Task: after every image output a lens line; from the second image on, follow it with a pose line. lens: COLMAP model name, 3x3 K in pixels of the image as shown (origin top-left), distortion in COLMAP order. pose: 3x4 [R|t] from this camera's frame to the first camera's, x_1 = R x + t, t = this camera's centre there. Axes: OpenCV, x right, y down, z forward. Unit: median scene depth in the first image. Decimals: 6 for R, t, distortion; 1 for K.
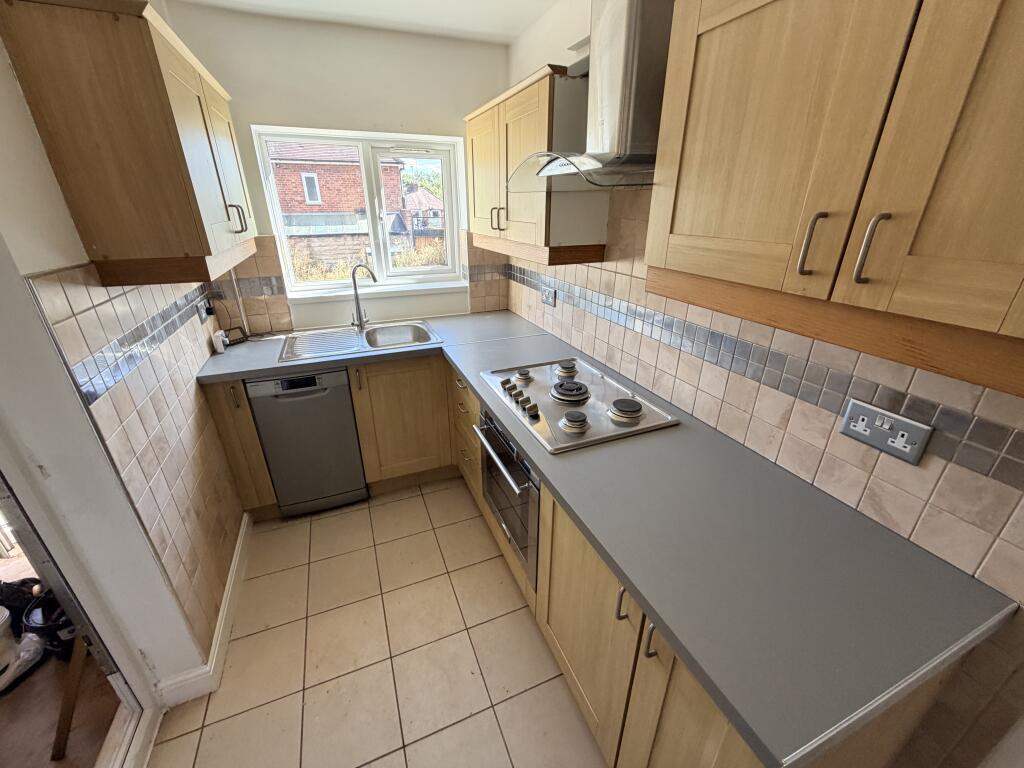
lens RADIAL K [[410.7, 0, 510.9], [0, 410.7, 383.8], [0, 0, 1]] dist [0.003489, -0.000458]
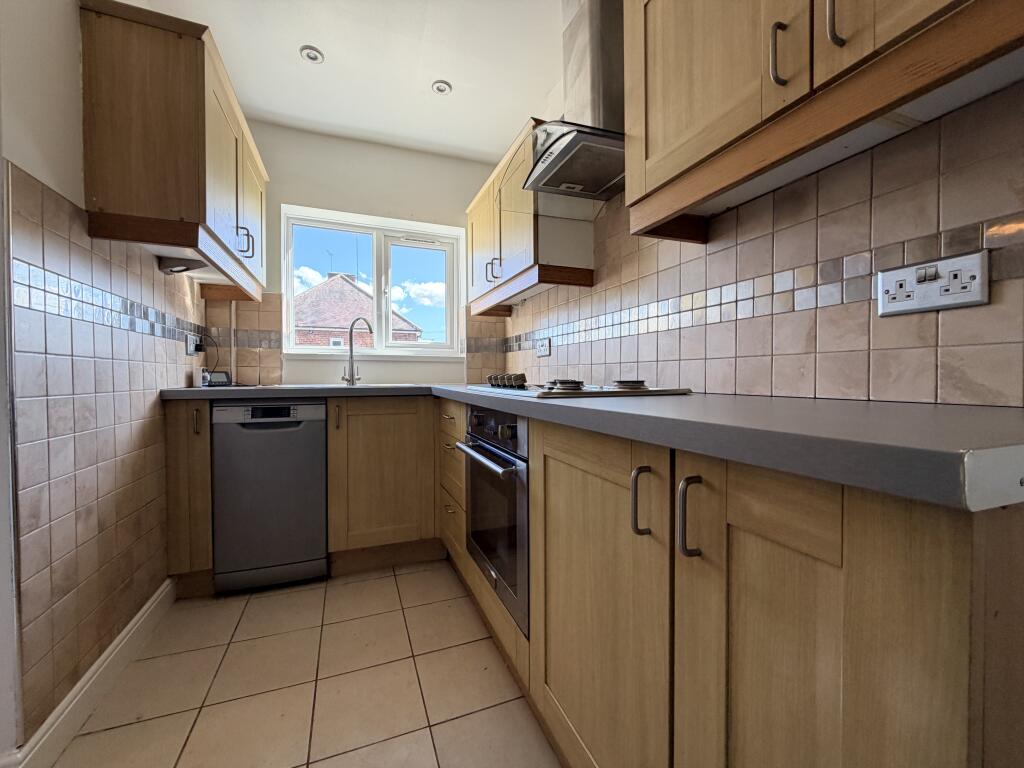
lens RADIAL K [[410.7, 0, 510.3], [0, 410.7, 382.1], [0, 0, 1]] dist [0.003489, -0.000458]
pose [[0.999830, -0.005110, -0.017699, 0.034320], [-0.002186, 0.921055, -0.389427, 0.294360], [0.018292, 0.389400, 0.920887, 0.140371]]
